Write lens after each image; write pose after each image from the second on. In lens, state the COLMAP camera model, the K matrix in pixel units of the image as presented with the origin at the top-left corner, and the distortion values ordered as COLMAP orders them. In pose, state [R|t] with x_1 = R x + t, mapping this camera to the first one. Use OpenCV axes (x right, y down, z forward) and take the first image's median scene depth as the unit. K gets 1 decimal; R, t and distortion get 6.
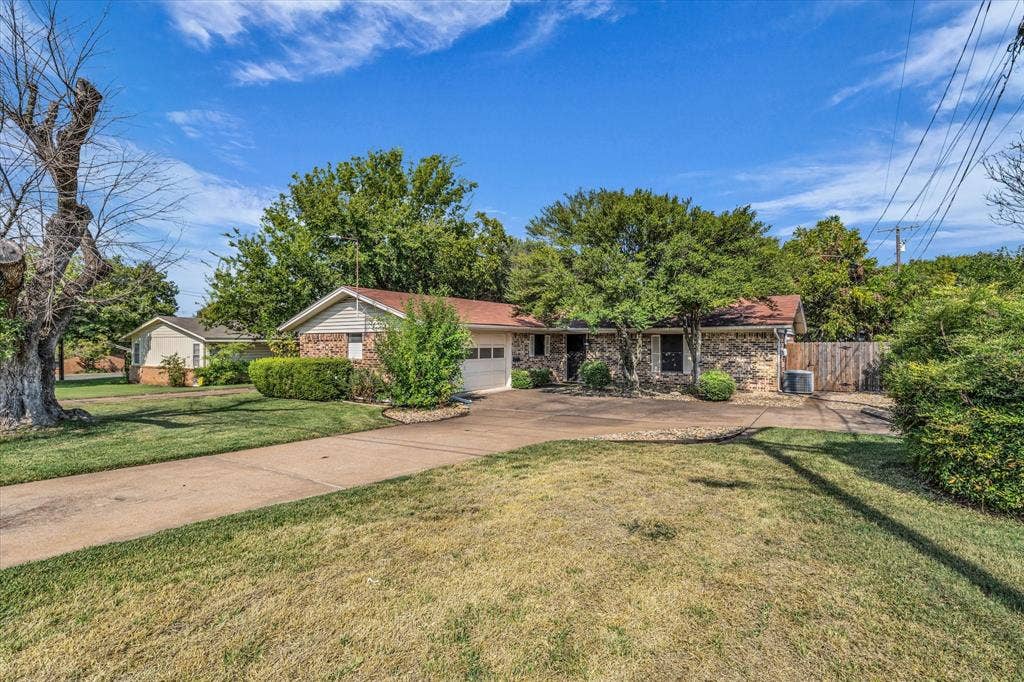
lens RADIAL K [[420.4, 0, 512.0], [0, 420.4, 341.0], [0, 0, 1]] dist [-0.000019, -0.000051]
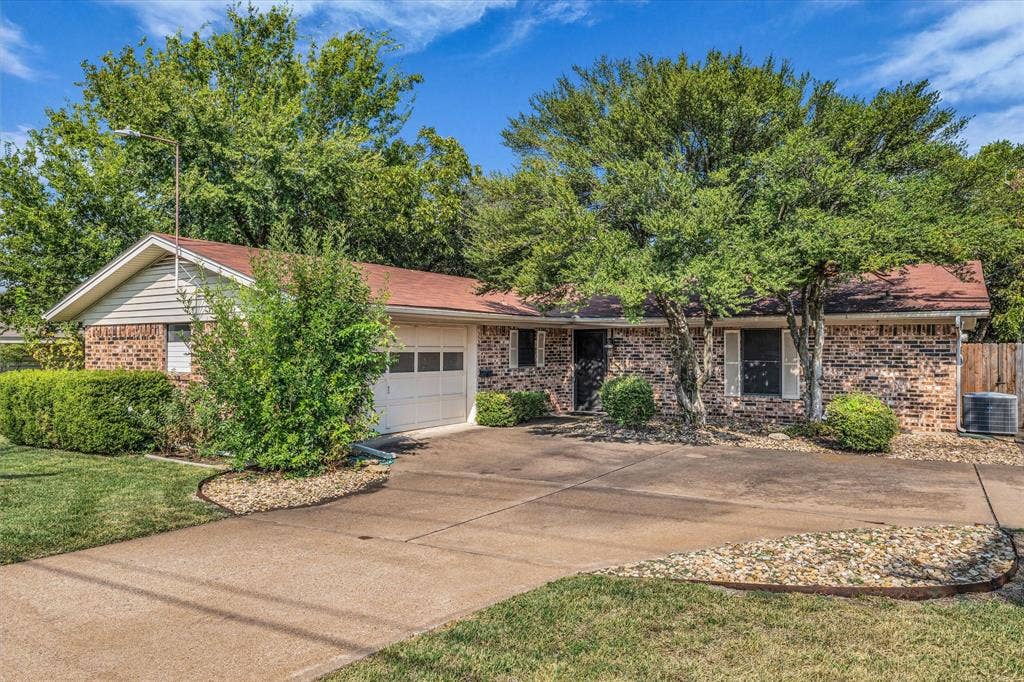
lens RADIAL K [[420.4, 0, 512.0], [0, 420.4, 341.0], [0, 0, 1]] dist [-0.000019, -0.000051]
pose [[0.998961, 0.003118, 0.045458, 0.020477], [-0.001629, 0.999462, -0.032761, 0.019953], [-0.045535, 0.032653, 0.998429, 0.459540]]
